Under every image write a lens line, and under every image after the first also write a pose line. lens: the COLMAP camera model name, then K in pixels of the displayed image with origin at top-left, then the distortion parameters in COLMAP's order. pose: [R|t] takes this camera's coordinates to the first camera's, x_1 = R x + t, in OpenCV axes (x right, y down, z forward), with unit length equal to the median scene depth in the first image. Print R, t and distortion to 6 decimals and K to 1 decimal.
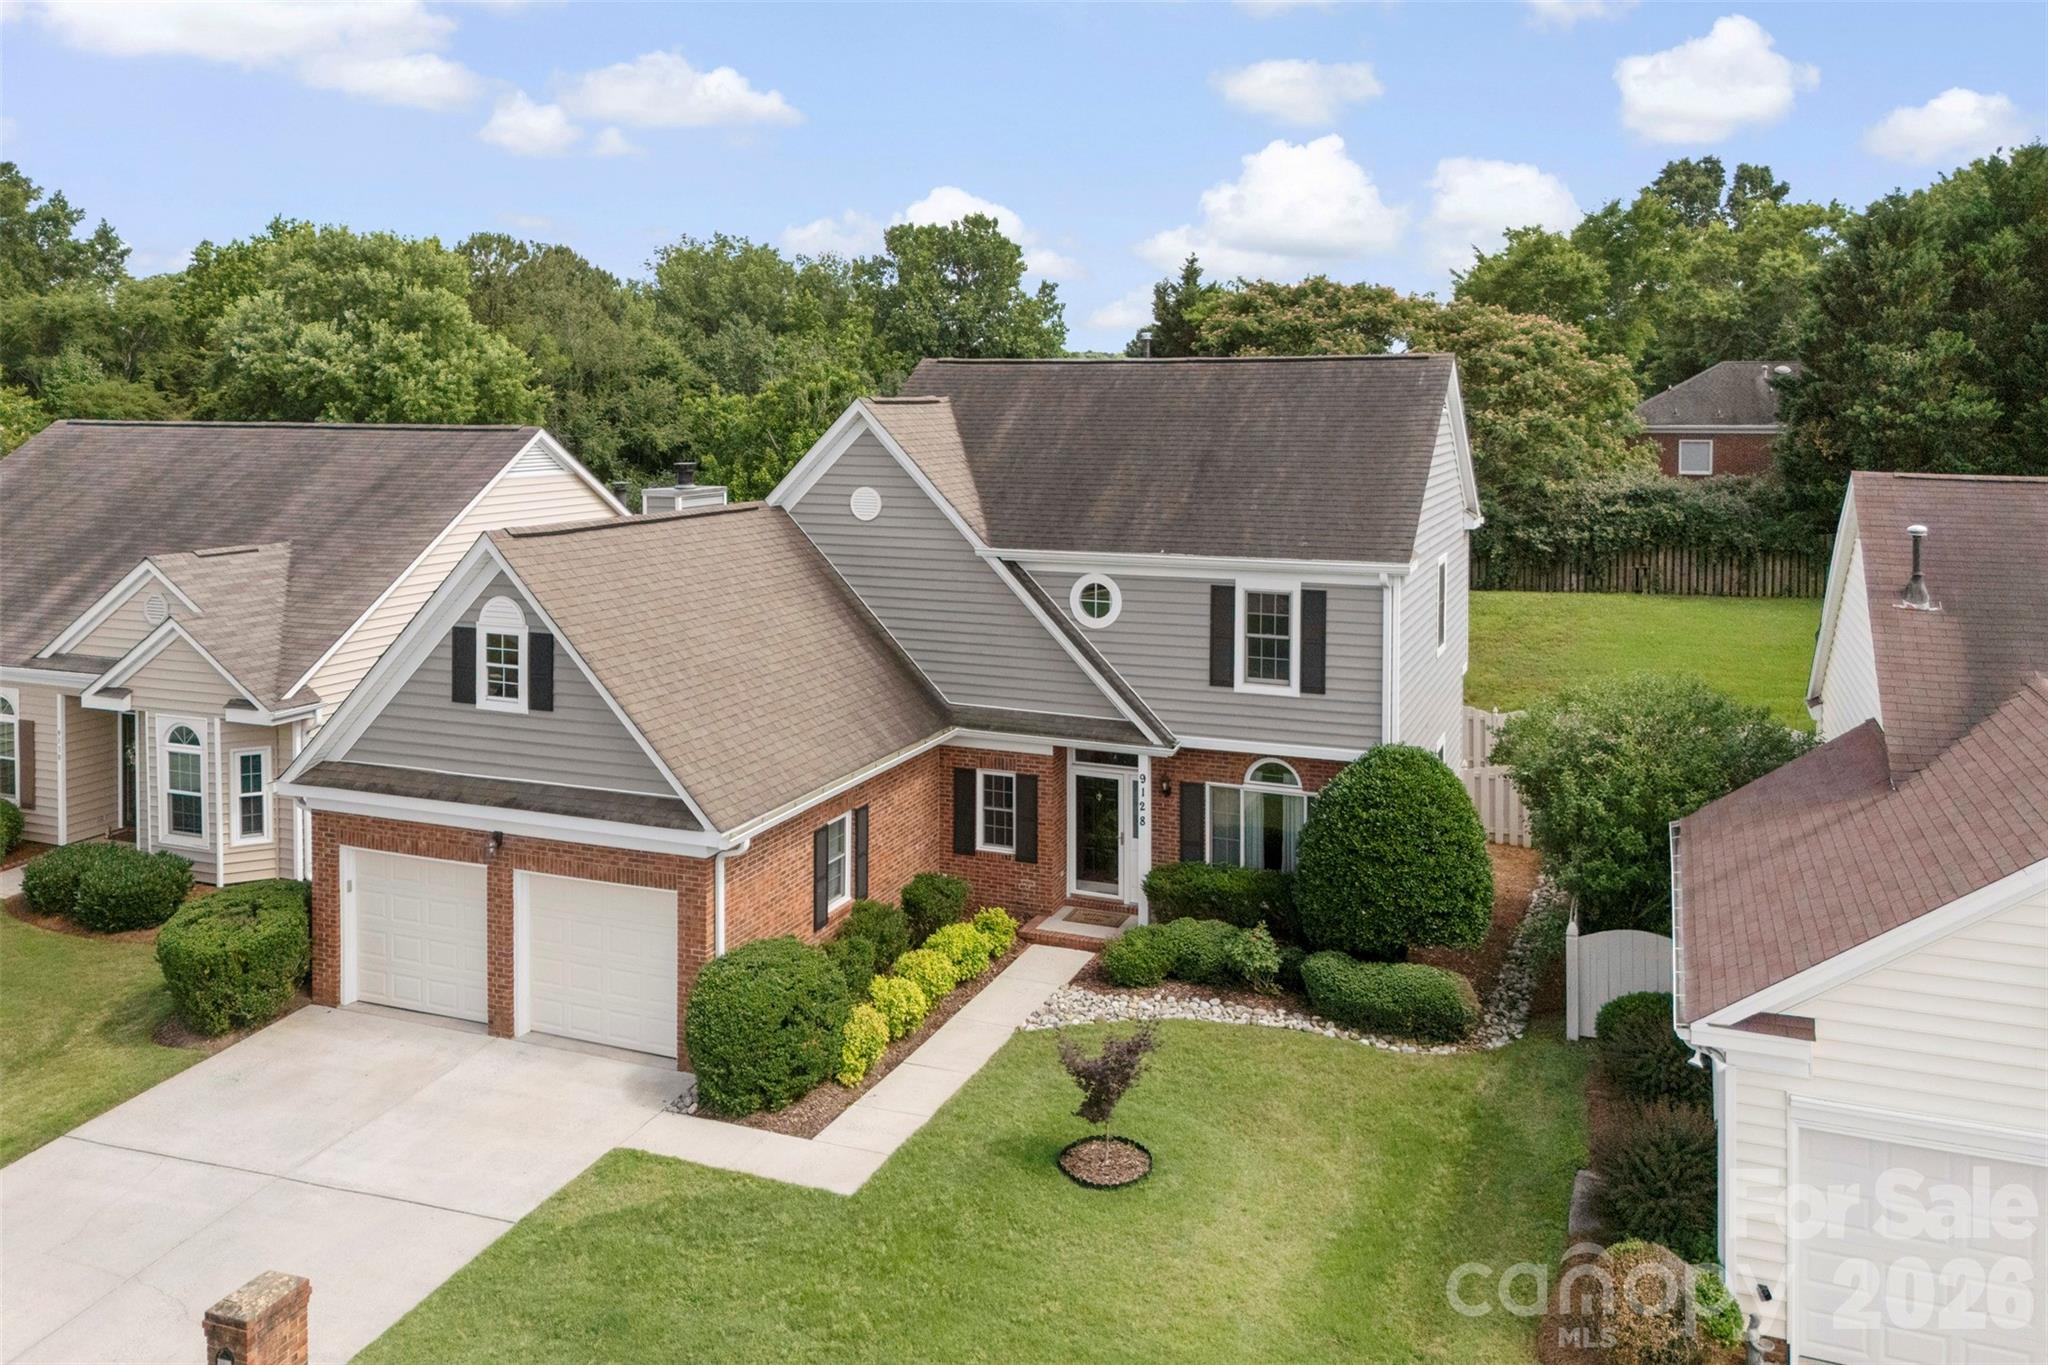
lens RADIAL K [[1575.2, 0, 1022.4], [0, 1575.2, 466.9], [0, 0, 1]] dist [0.084542, -0.083334]
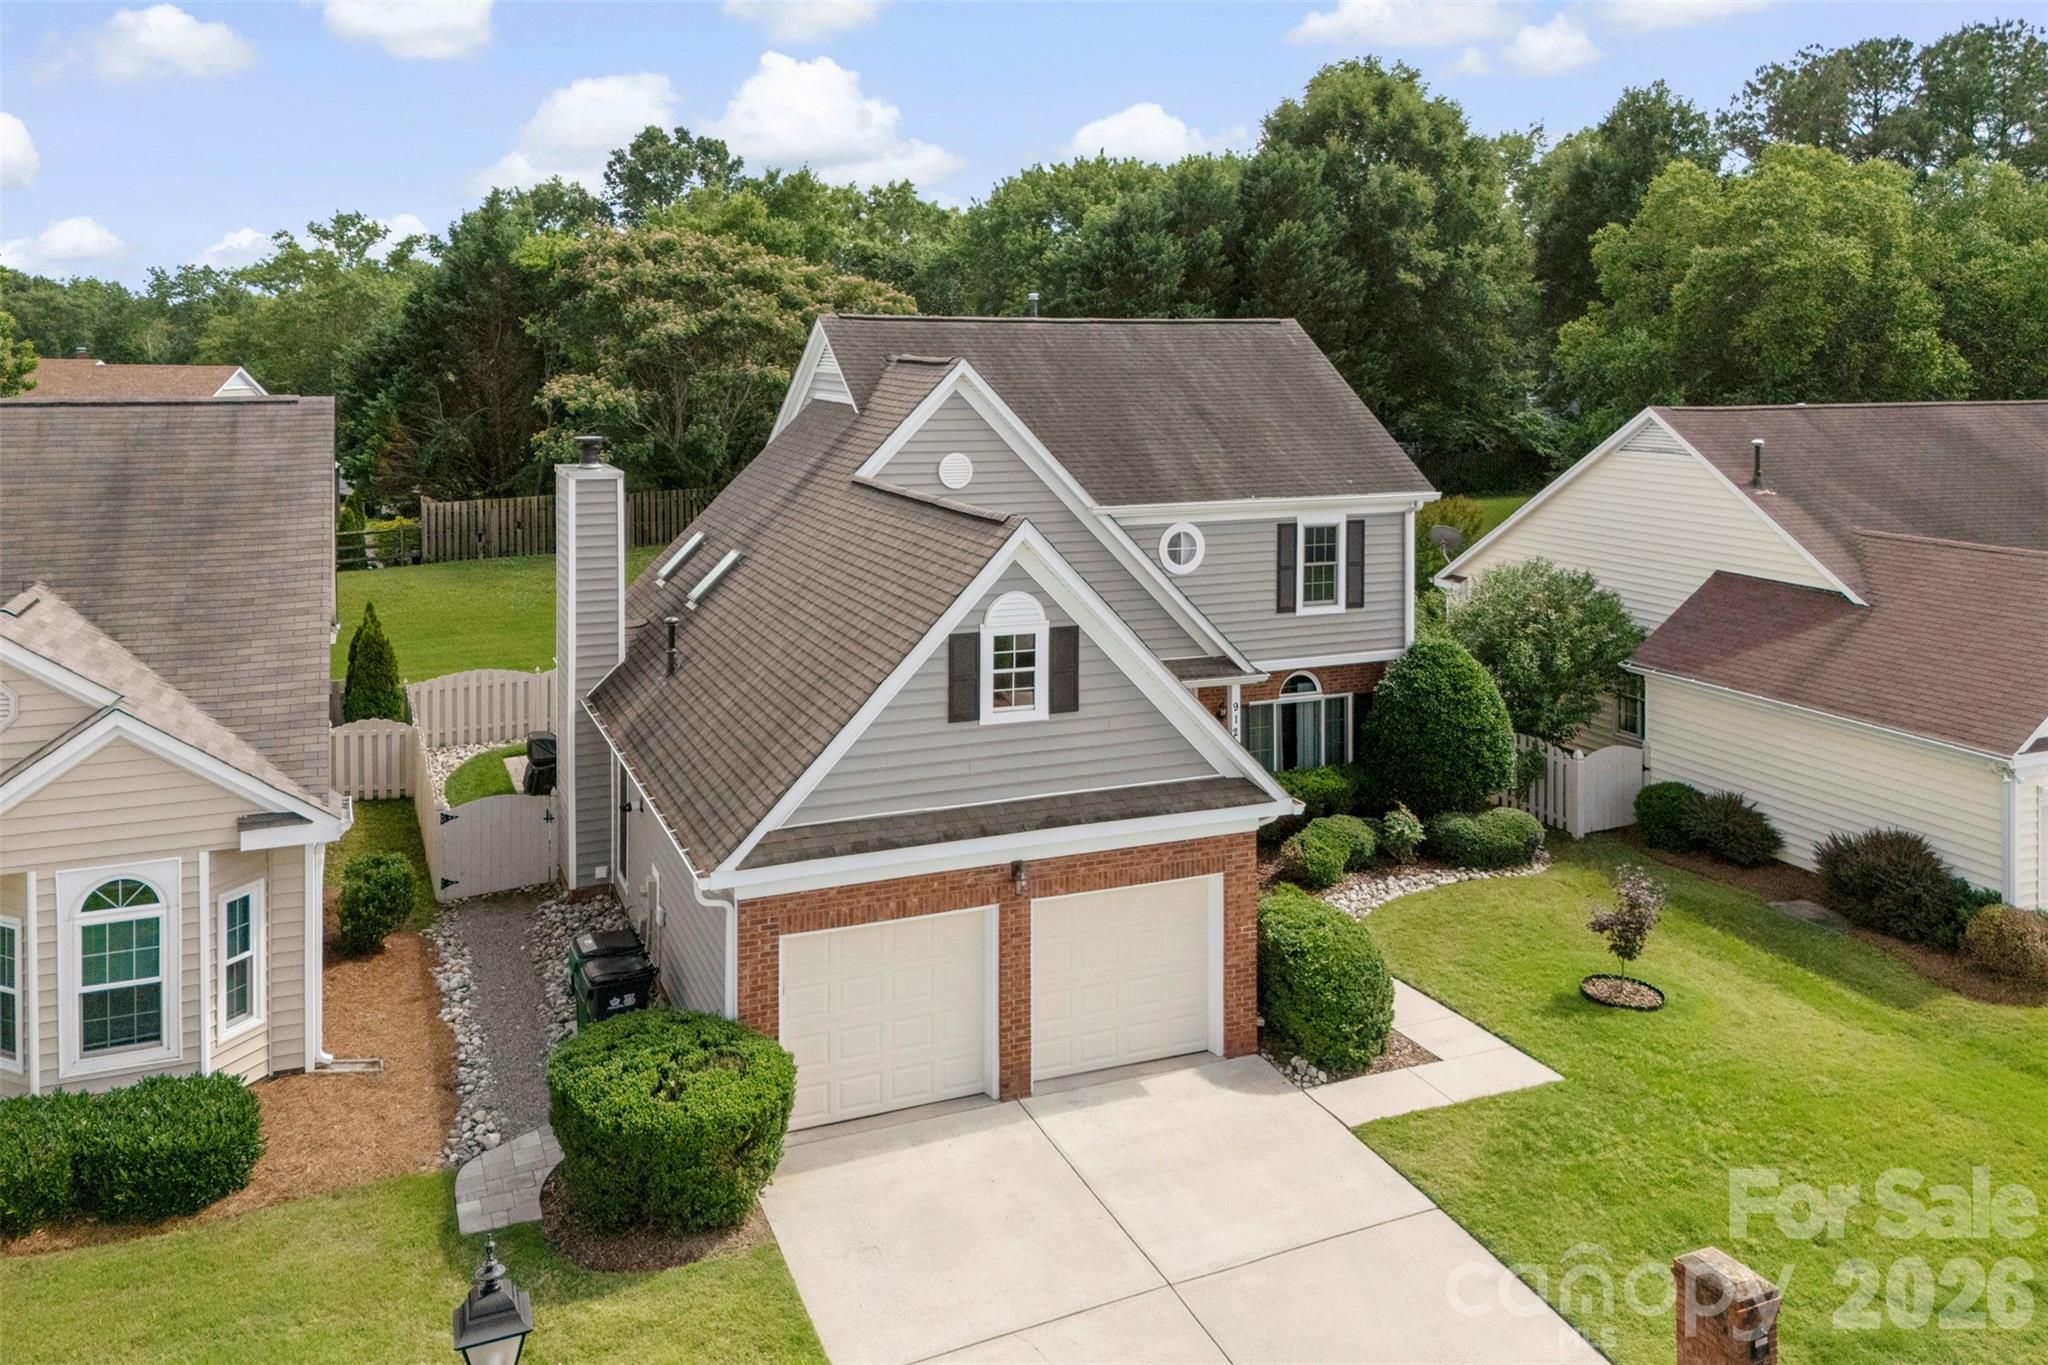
lens RADIAL K [[1597.2, 0, 1027.3], [0, 1597.2, 398.3], [0, 0, 1]] dist [0.082217, -0.081460]
pose [[0.702946, -0.021799, 0.710909, -0.819796], [0.029598, 0.999561, 0.001384, -0.021570], [-0.710628, 0.020068, 0.703282, 0.324211]]
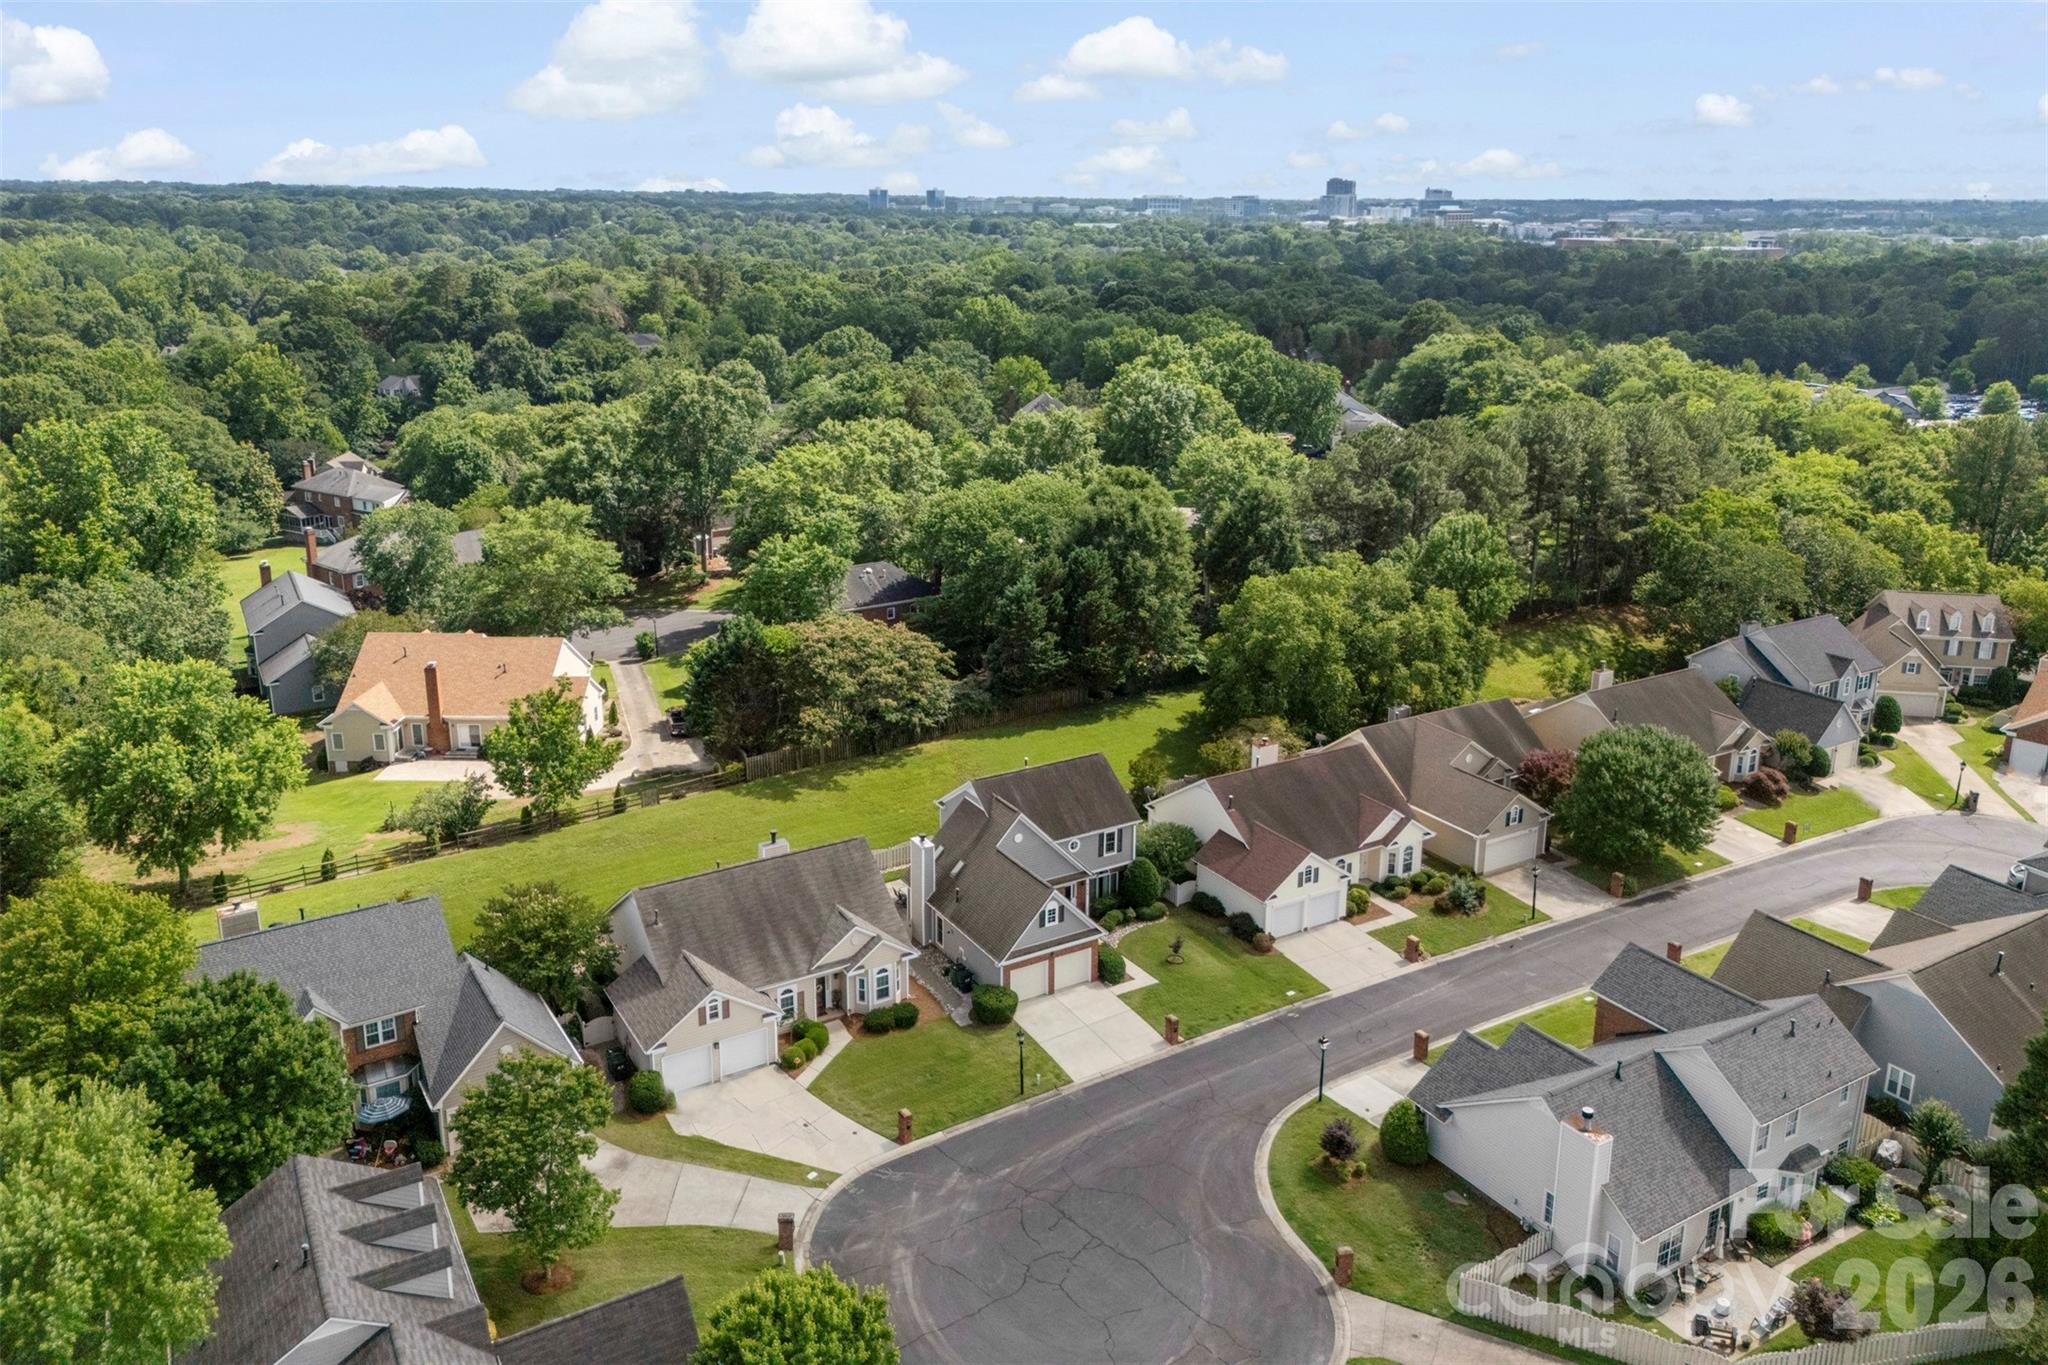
lens RADIAL K [[1514.2, 0, 1025.7], [0, 1514.2, 600.4], [0, 0, 1]] dist [0.117058, -0.153805]
pose [[0.597308, -0.204909, 0.775394, -2.954352], [0.035910, 0.972674, 0.229380, -1.441877], [-0.801207, -0.109166, 0.588345, -1.115915]]
